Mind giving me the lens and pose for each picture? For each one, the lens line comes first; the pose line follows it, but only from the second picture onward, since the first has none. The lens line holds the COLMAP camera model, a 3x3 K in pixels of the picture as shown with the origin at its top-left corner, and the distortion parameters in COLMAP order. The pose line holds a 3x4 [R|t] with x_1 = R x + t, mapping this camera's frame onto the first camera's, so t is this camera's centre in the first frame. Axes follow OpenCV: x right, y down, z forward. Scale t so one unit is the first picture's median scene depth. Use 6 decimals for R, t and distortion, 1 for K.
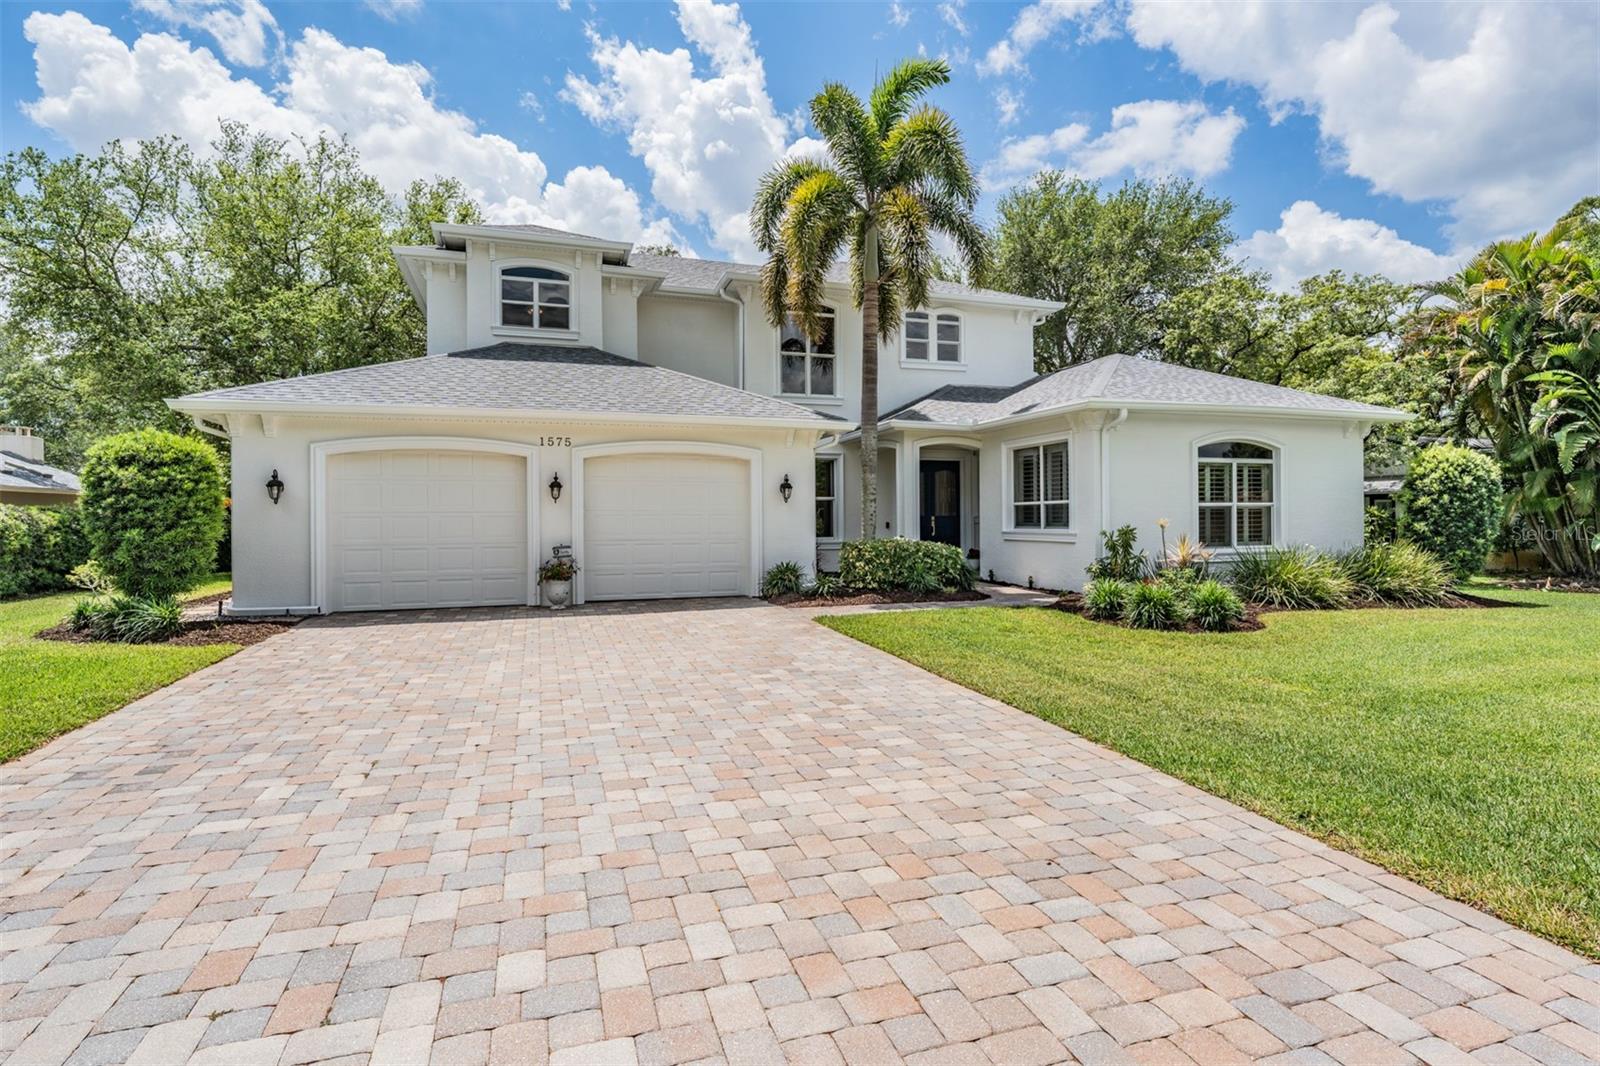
lens RADIAL K [[813.3, 0, 805.0], [0, 813.3, 511.6], [0, 0, 1]] dist [0.000778, -0.001289]
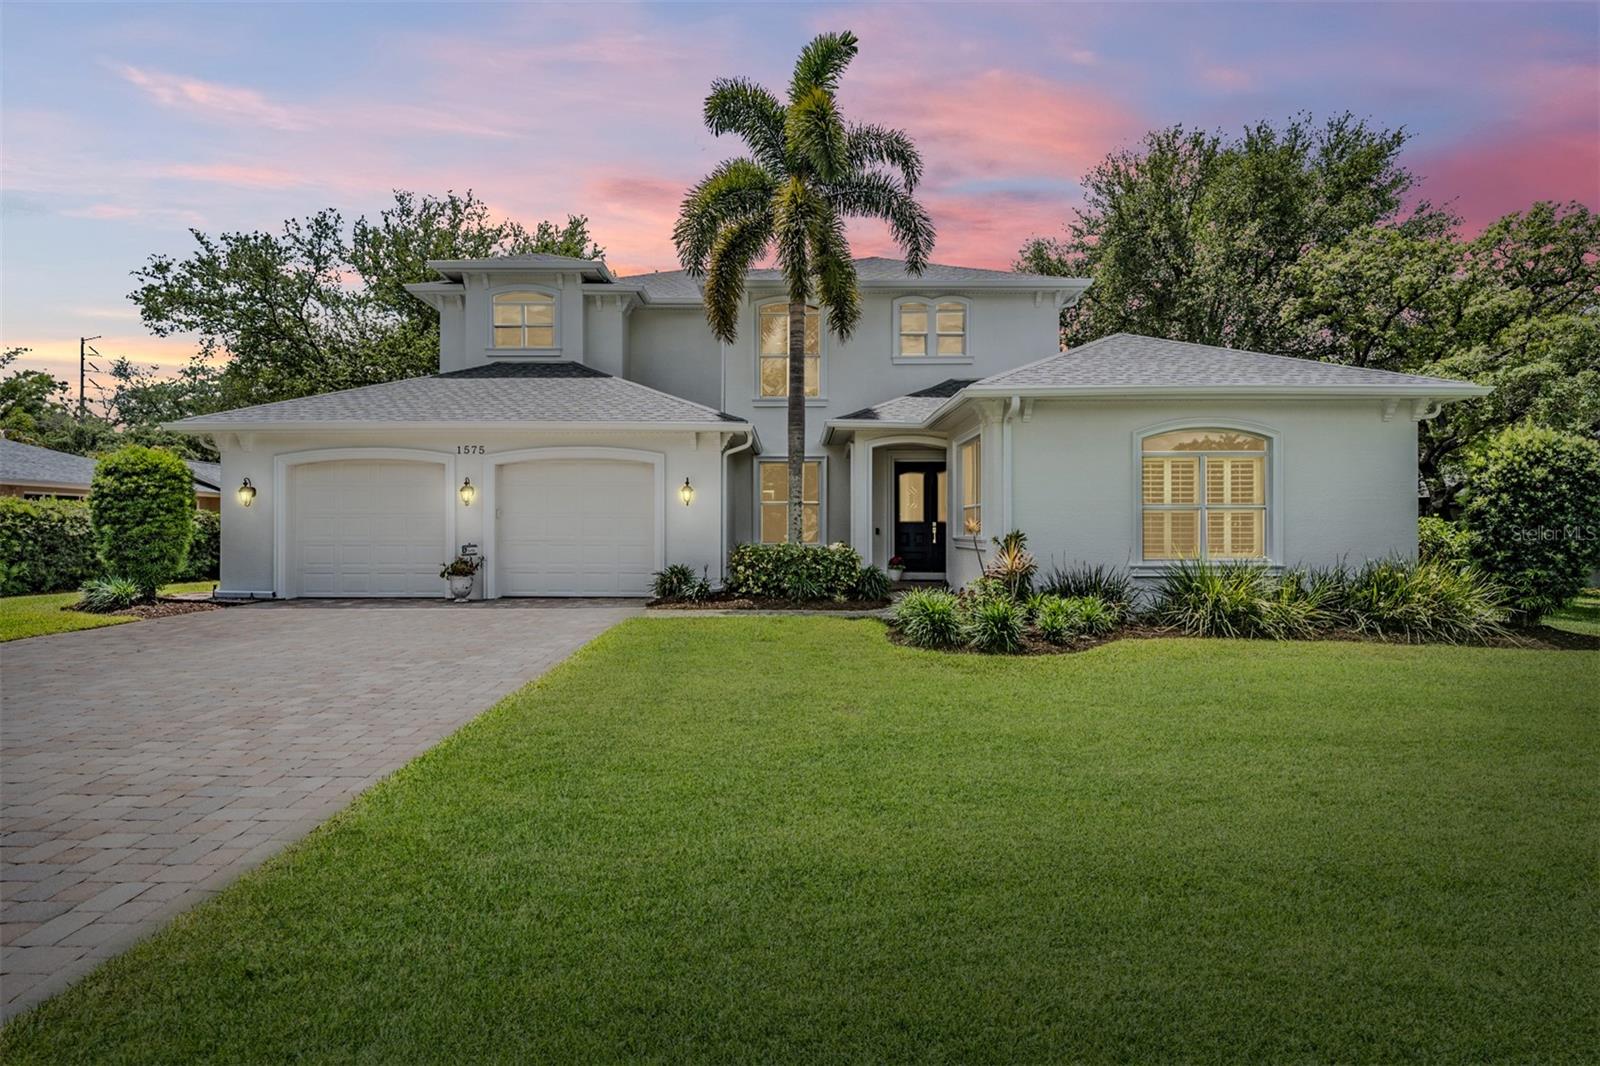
lens RADIAL K [[815.0, 0, 793.6], [0, 815.0, 525.6], [0, 0, 1]] dist [0.004168, -0.000370]
pose [[0.945799, 0.006396, -0.324690, 0.417900], [-0.004785, 0.999972, 0.005762, 0.007103], [0.324718, -0.003896, 0.945803, 0.089193]]
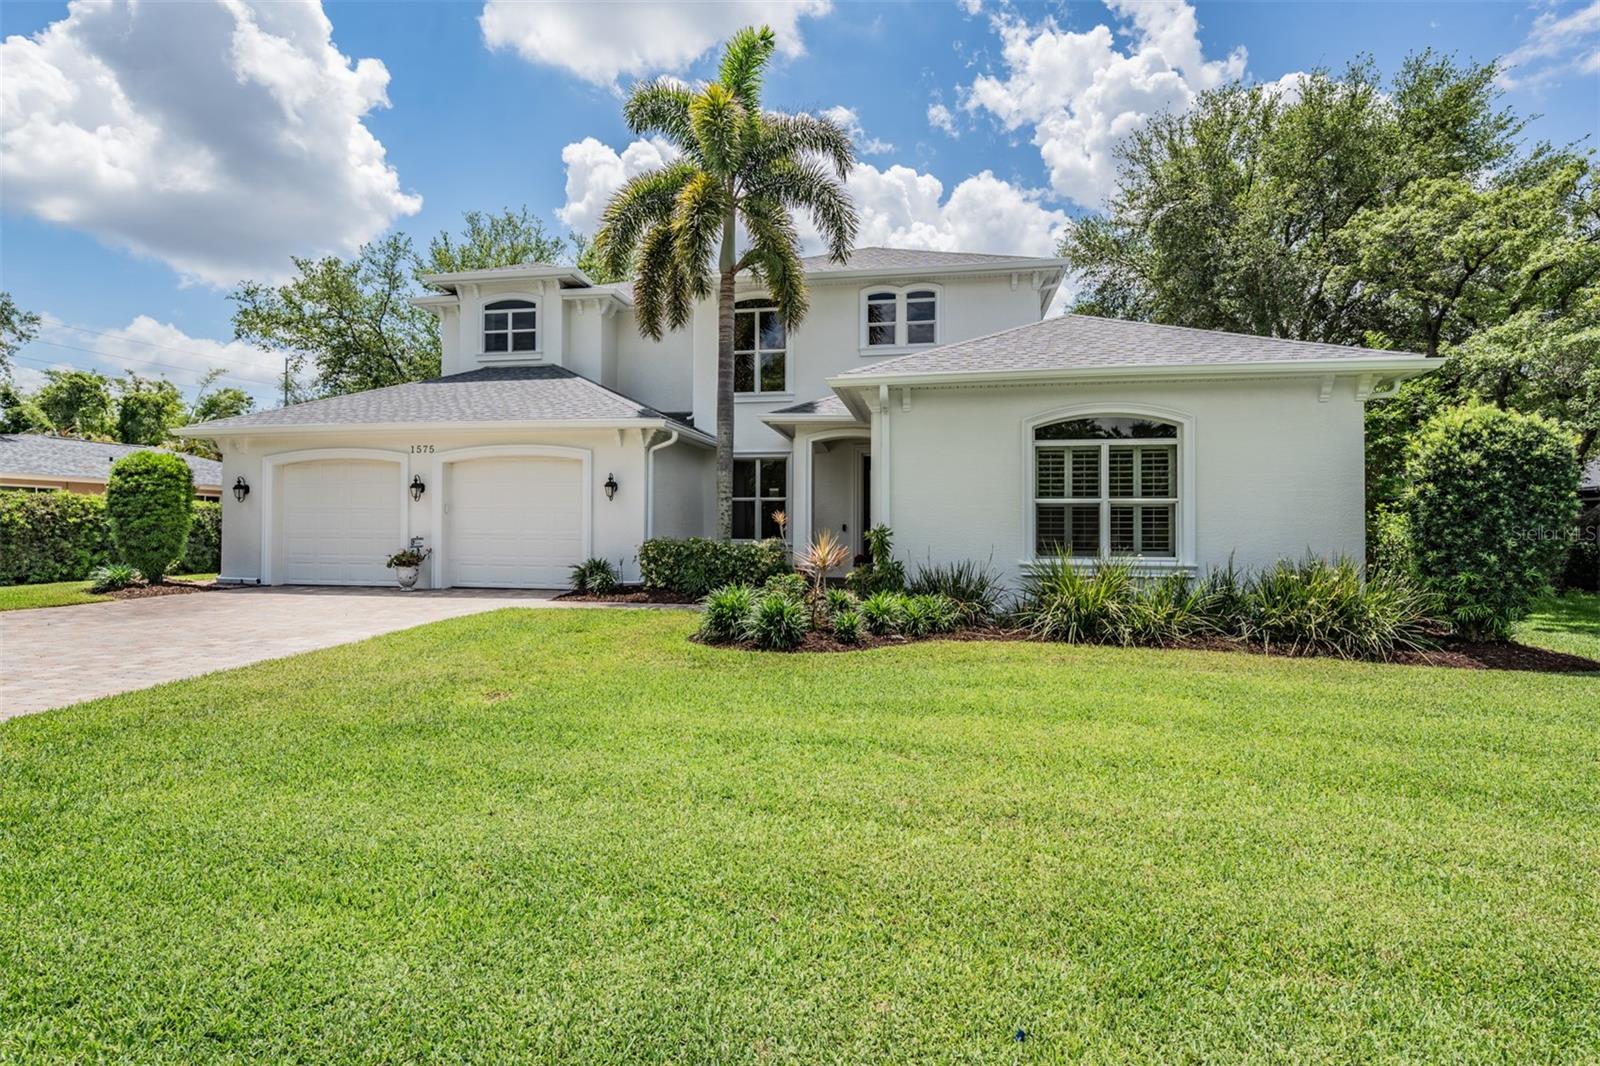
lens RADIAL K [[815.0, 0, 793.6], [0, 815.0, 525.6], [0, 0, 1]] dist [0.004168, -0.000370]
pose [[0.871035, 0.010034, -0.491119, 0.668886], [-0.007162, 0.999944, 0.007727, 0.010553], [0.491169, -0.003213, 0.871058, 0.211222]]
